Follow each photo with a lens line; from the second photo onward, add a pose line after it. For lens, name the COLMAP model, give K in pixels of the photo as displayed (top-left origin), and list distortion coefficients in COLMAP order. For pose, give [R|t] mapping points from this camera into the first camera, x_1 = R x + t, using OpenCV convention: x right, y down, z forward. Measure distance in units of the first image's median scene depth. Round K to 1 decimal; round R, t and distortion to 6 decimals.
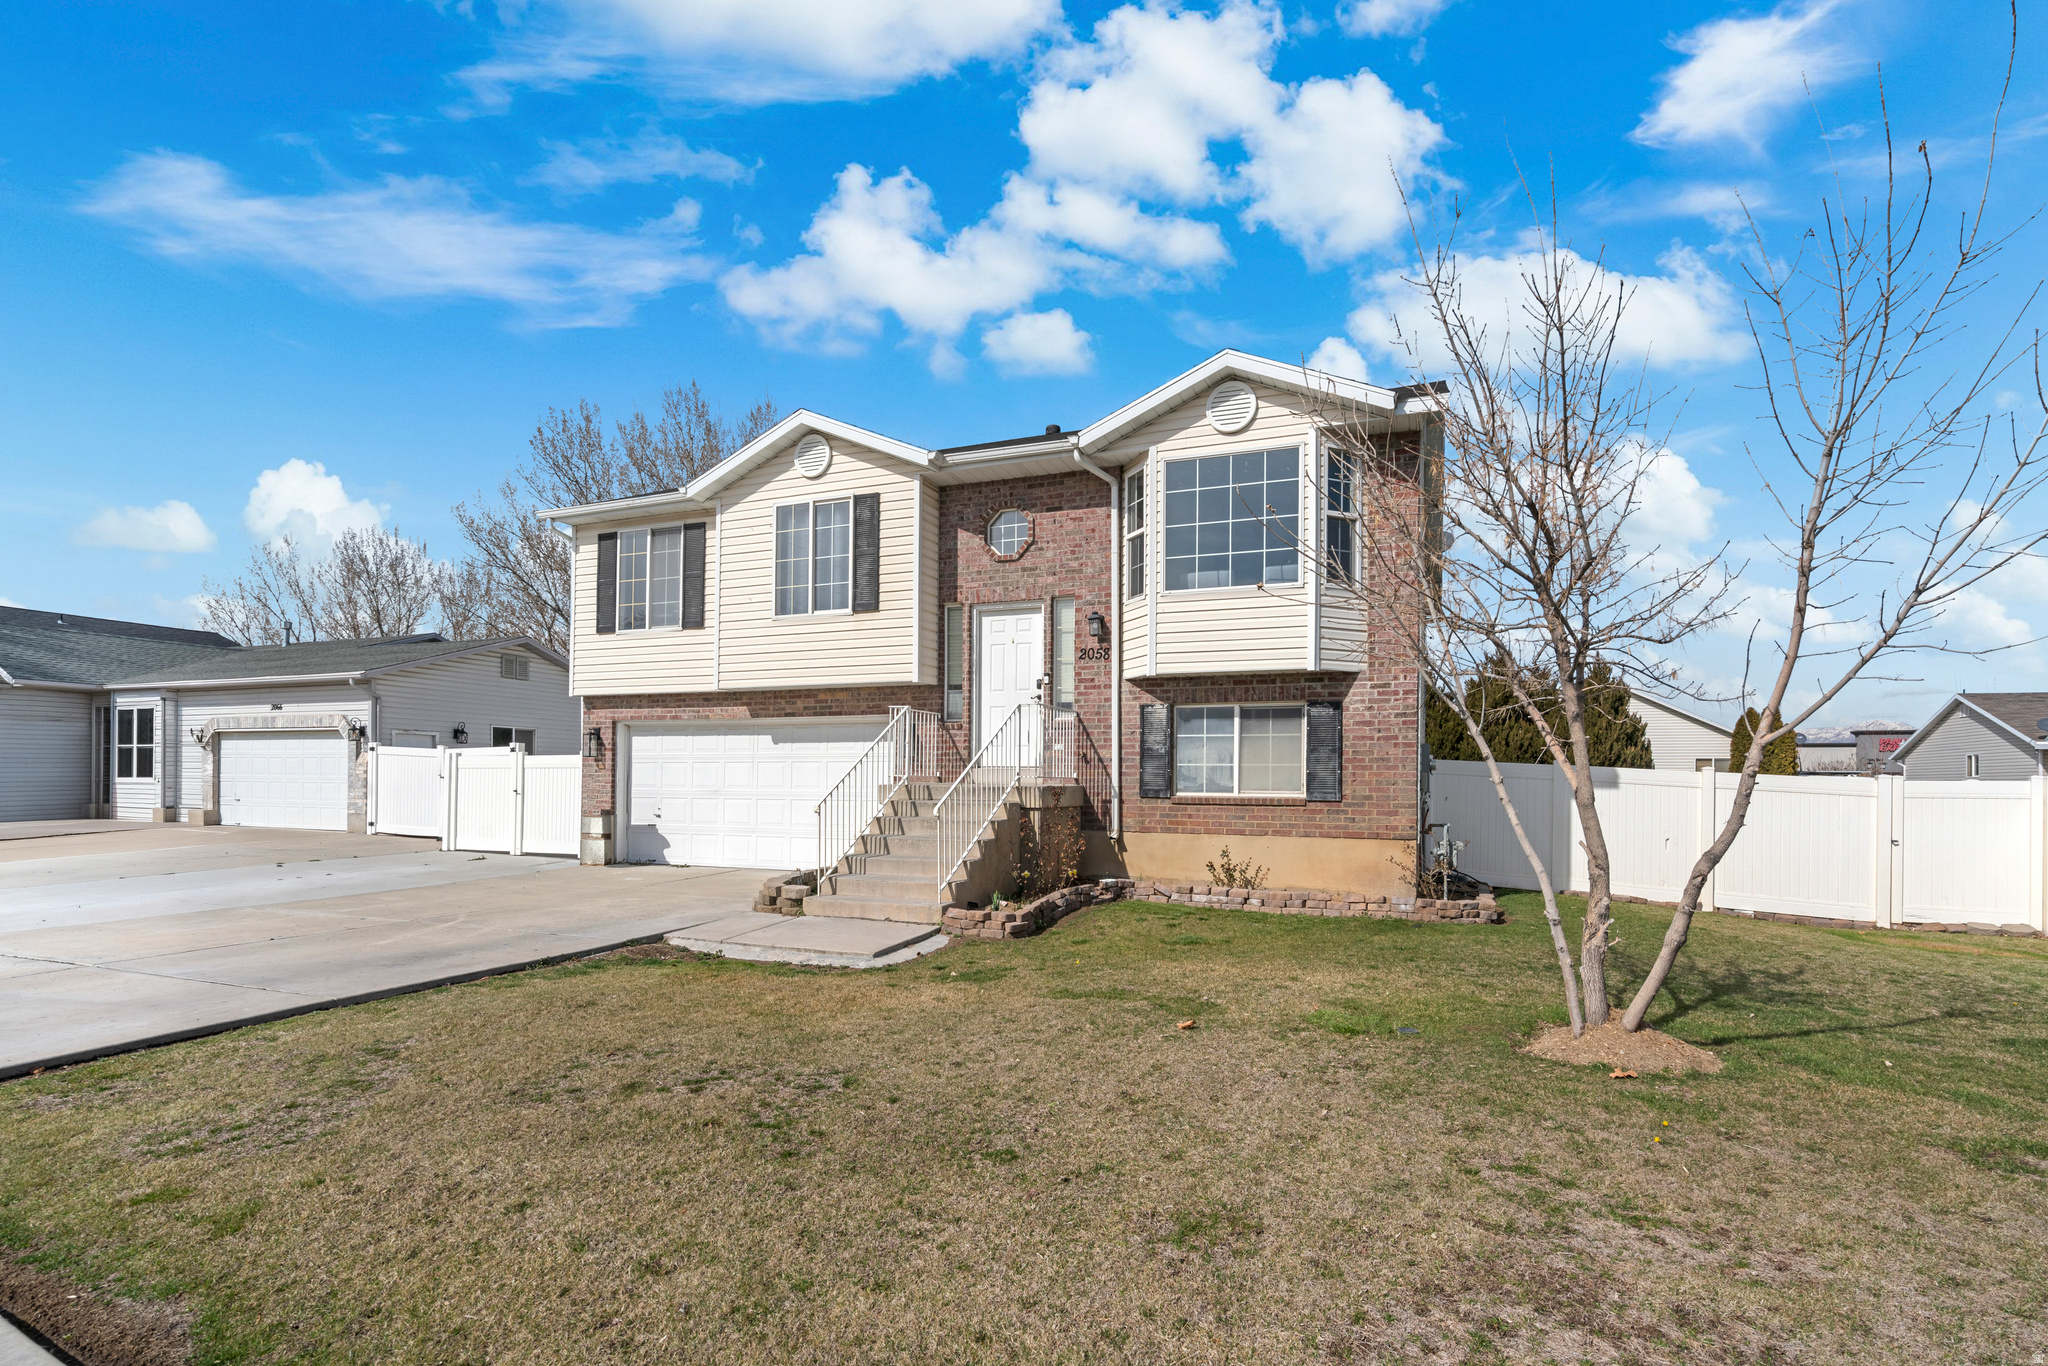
lens RADIAL K [[942.9, 0, 1024.2], [0, 942.9, 769.1], [0, 0, 1]] dist [-0.000925, 0.000318]
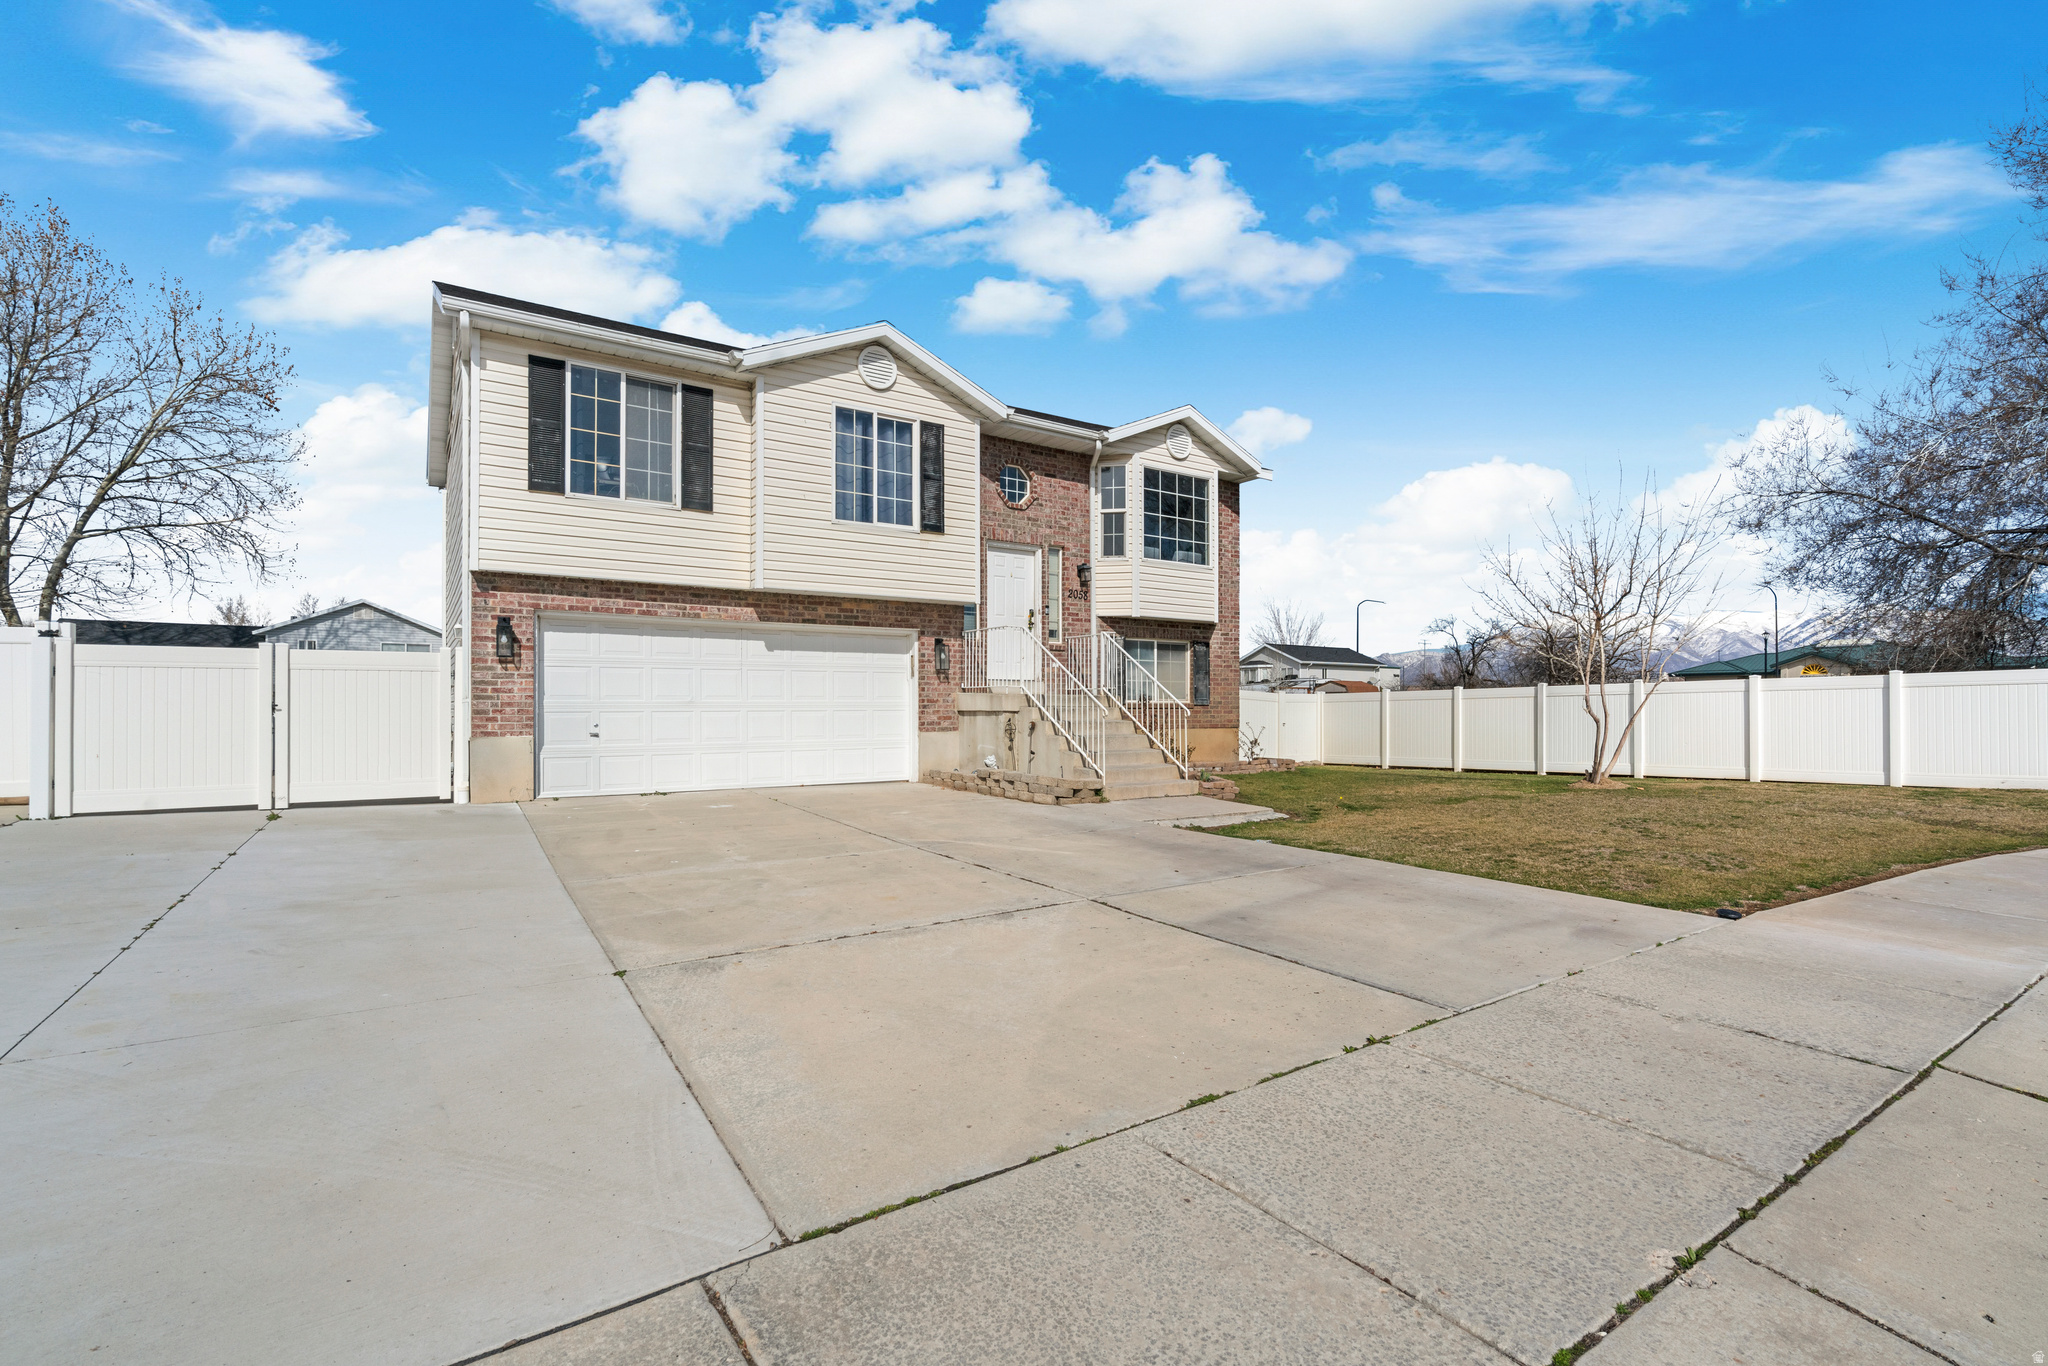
lens RADIAL K [[924.4, 0, 1024.0], [0, 924.4, 683.0], [0, 0, 1]] dist [0.000451, 0.000131]
pose [[0.565441, 0.012465, 0.824694, -0.989582], [-0.008331, 0.999921, -0.009402, 0.012406], [-0.824747, -0.001555, 0.565500, 0.328334]]
